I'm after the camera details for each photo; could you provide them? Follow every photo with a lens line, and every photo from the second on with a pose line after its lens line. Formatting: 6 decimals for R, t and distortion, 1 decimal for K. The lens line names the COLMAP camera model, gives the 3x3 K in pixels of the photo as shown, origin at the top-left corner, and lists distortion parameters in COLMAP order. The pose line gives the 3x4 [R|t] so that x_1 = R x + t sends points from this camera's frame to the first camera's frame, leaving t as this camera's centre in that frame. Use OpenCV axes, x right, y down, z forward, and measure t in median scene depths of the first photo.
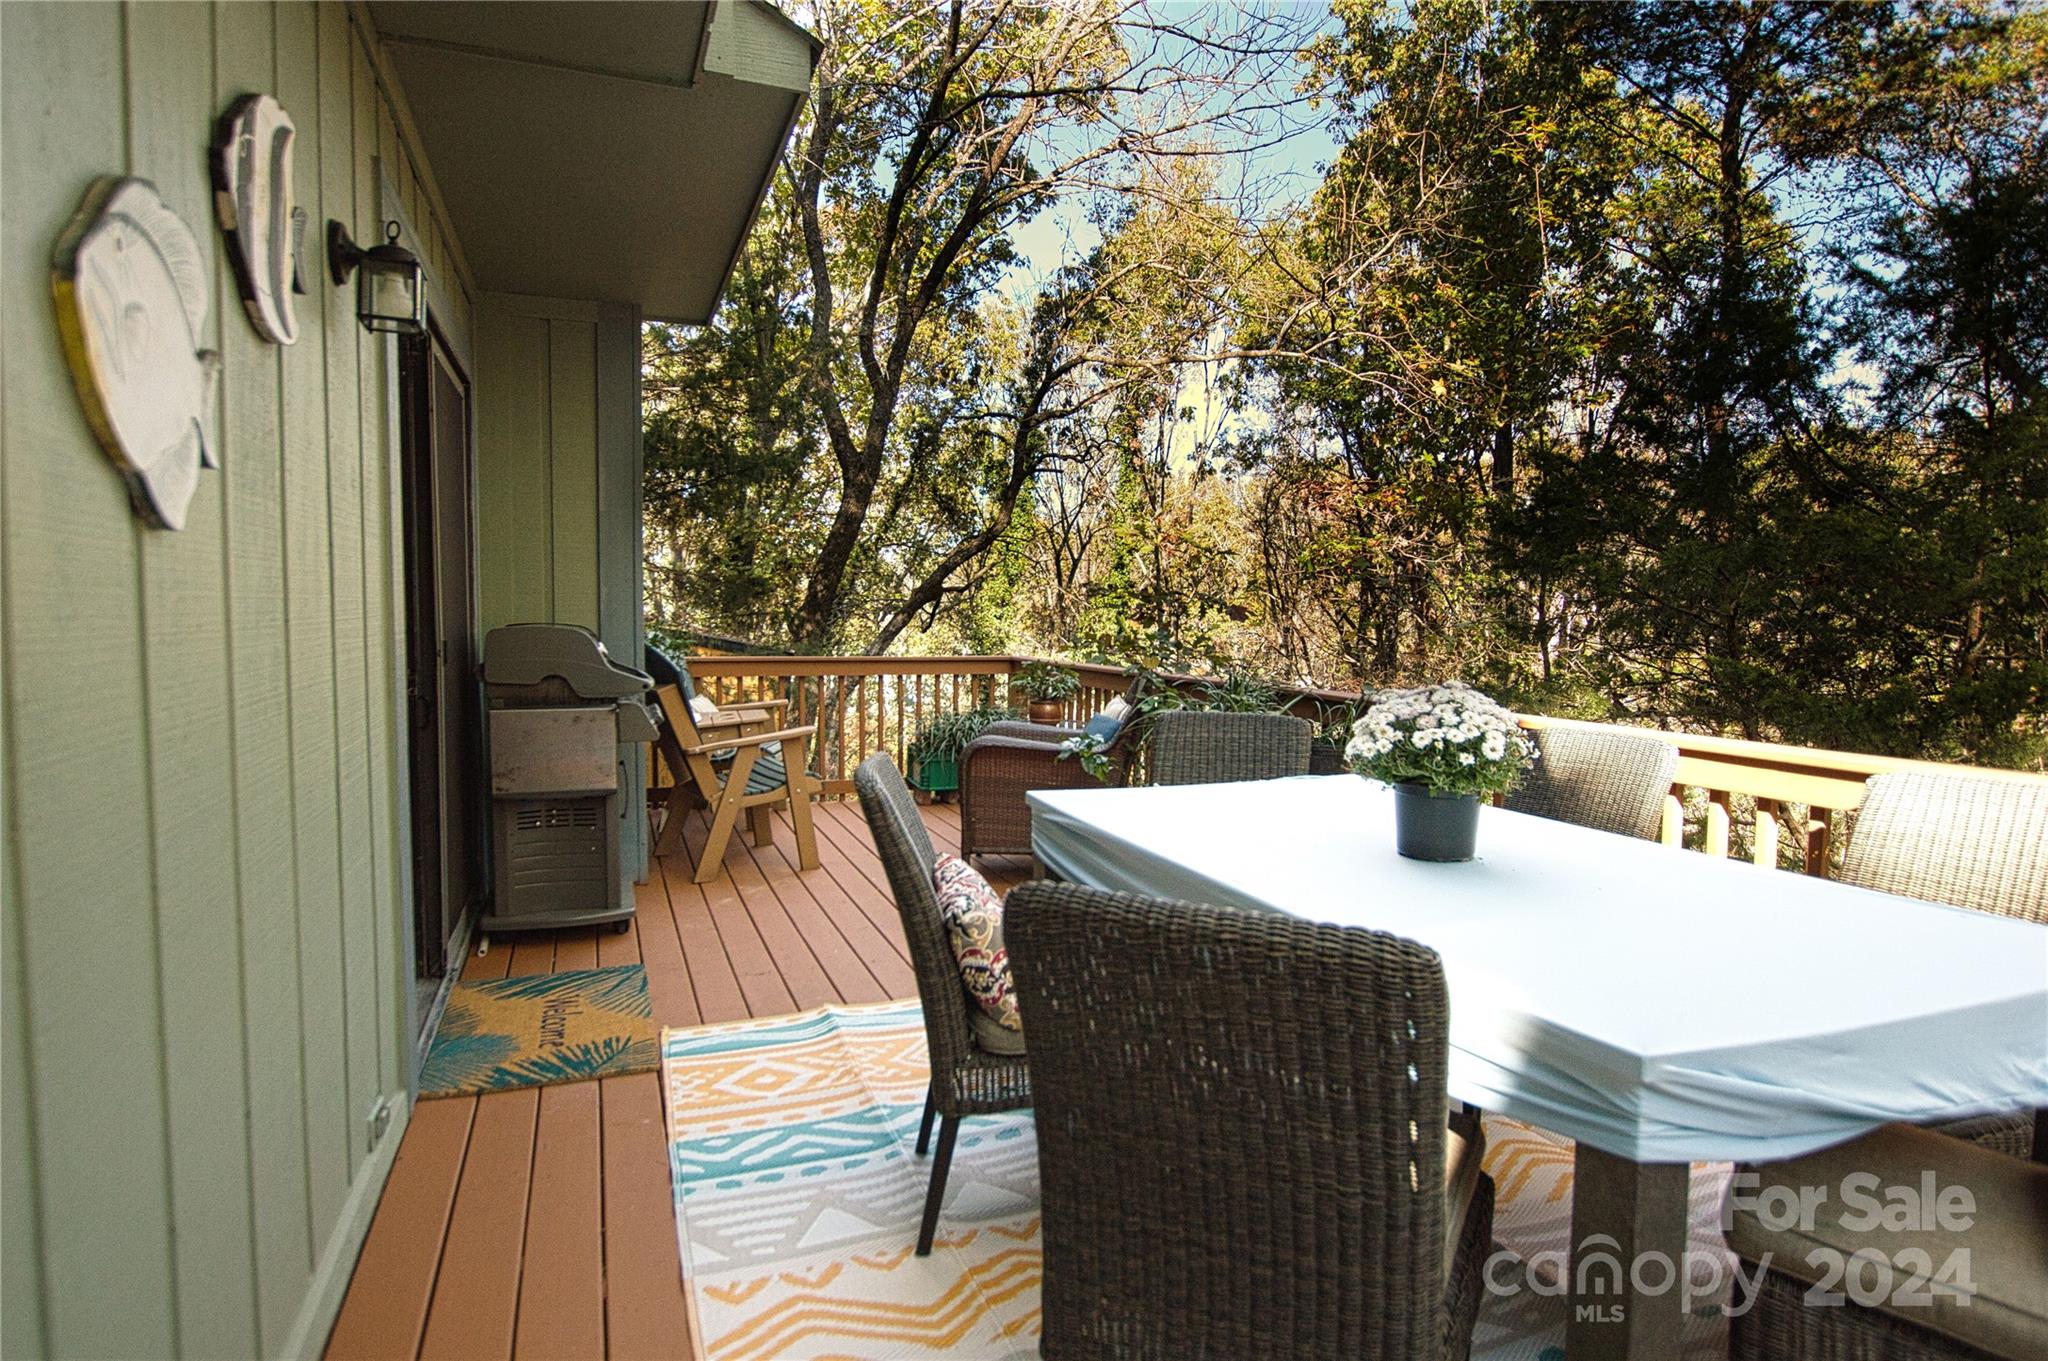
lens RADIAL K [[1111.4, 0, 1026.3], [0, 1111.4, 677.6], [0, 0, 1]] dist [-0.018599, -0.000261]
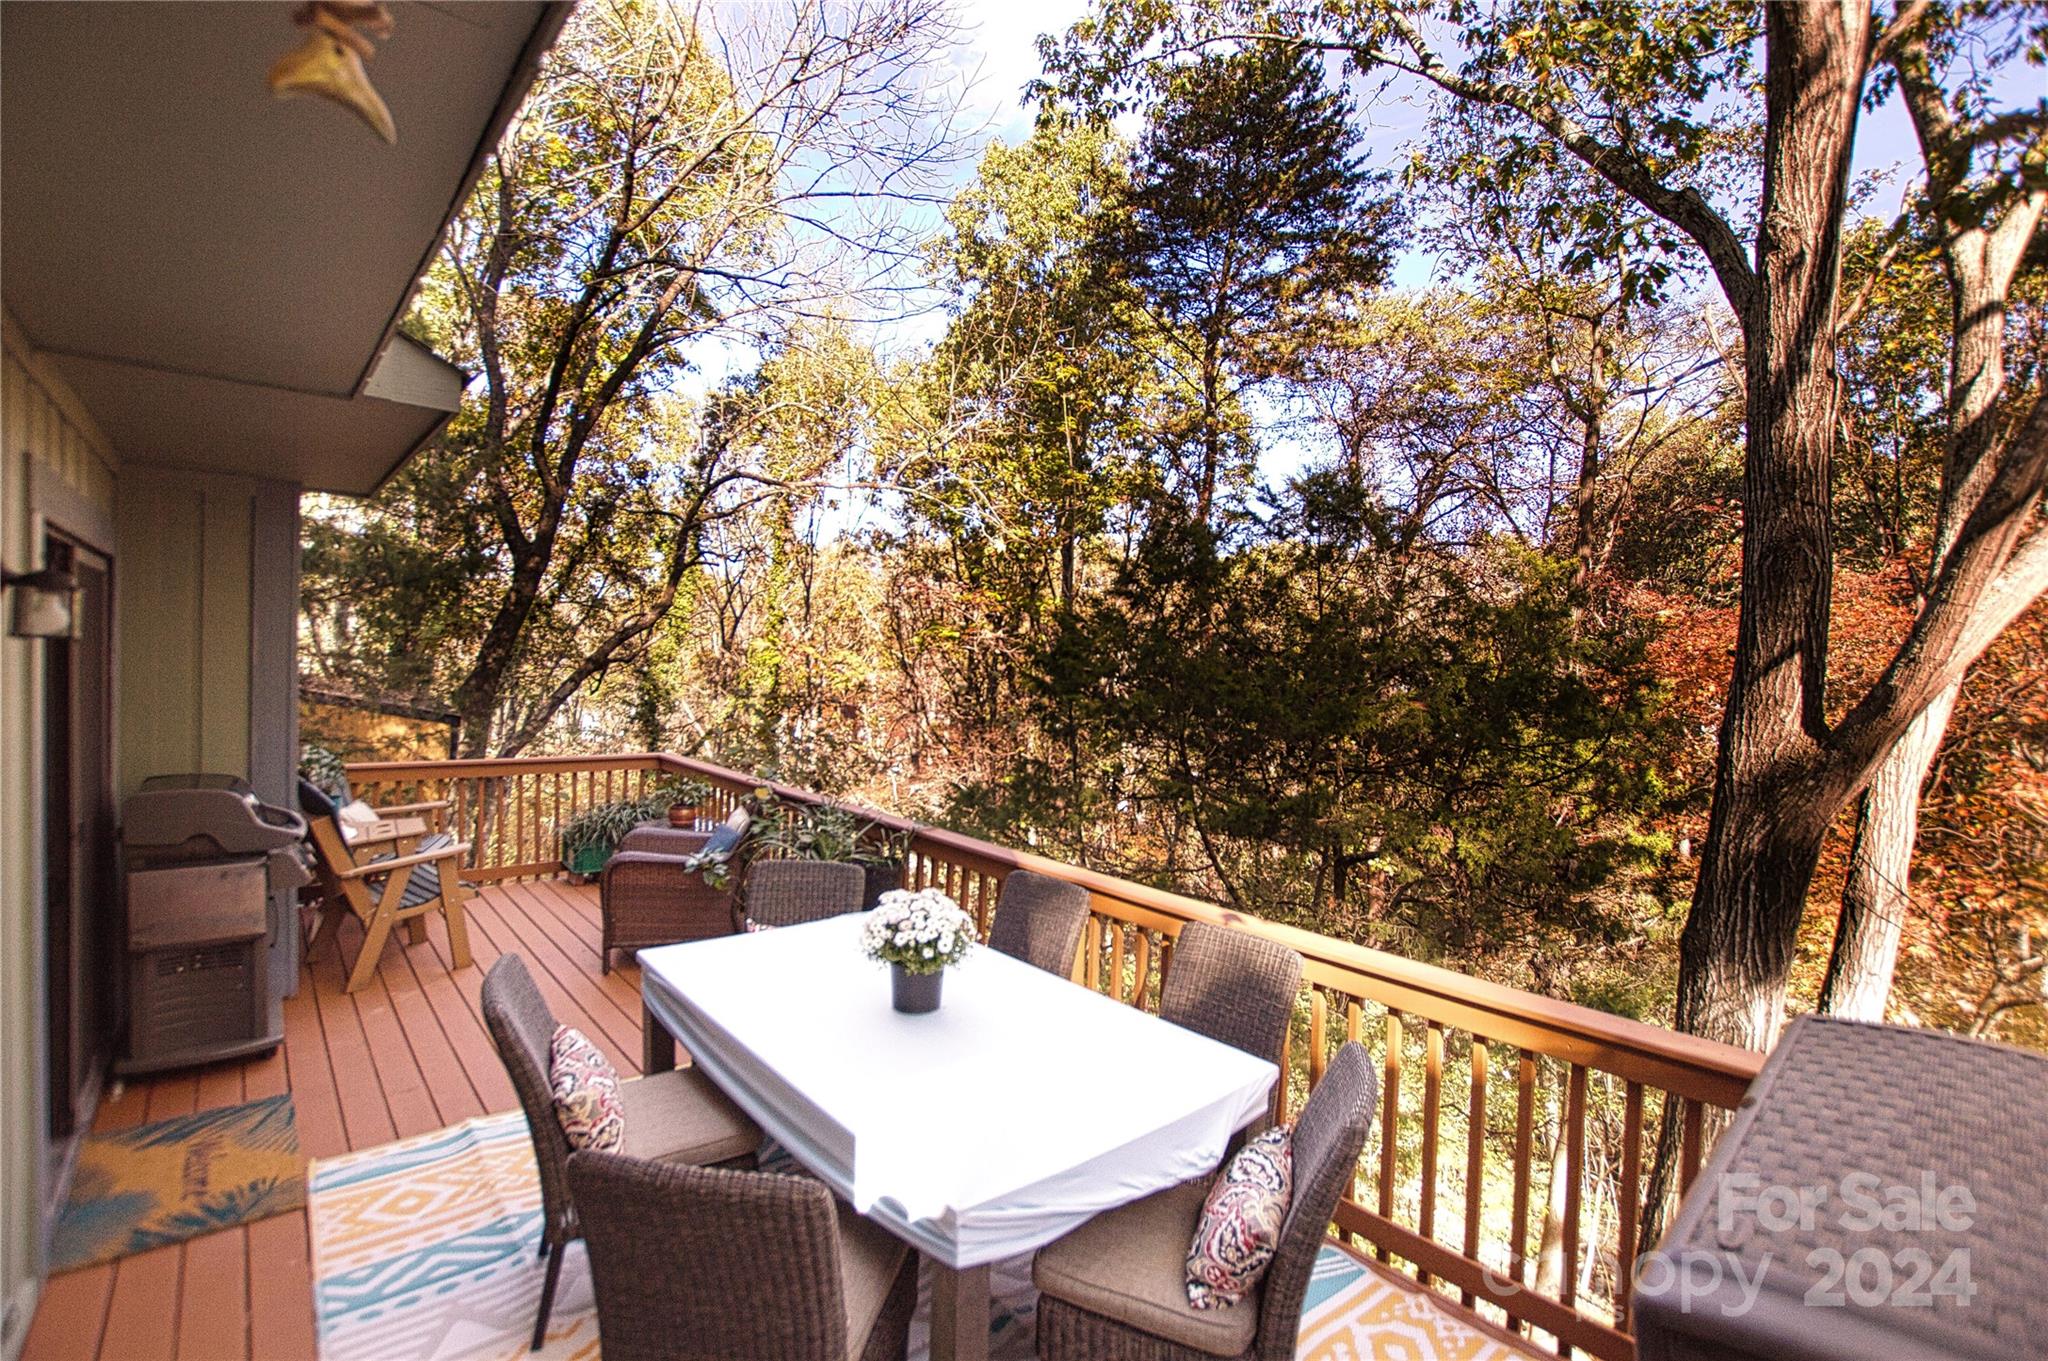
lens RADIAL K [[913.8, 0, 1026.3], [0, 913.8, 677.6], [0, 0, 1]] dist [-0.033526, 0.003980]
pose [[0.939981, 0.013973, 0.340941, 0.043823], [-0.002103, 0.999379, -0.035161, -0.129911], [-0.341221, 0.032333, 0.939427, -0.121347]]
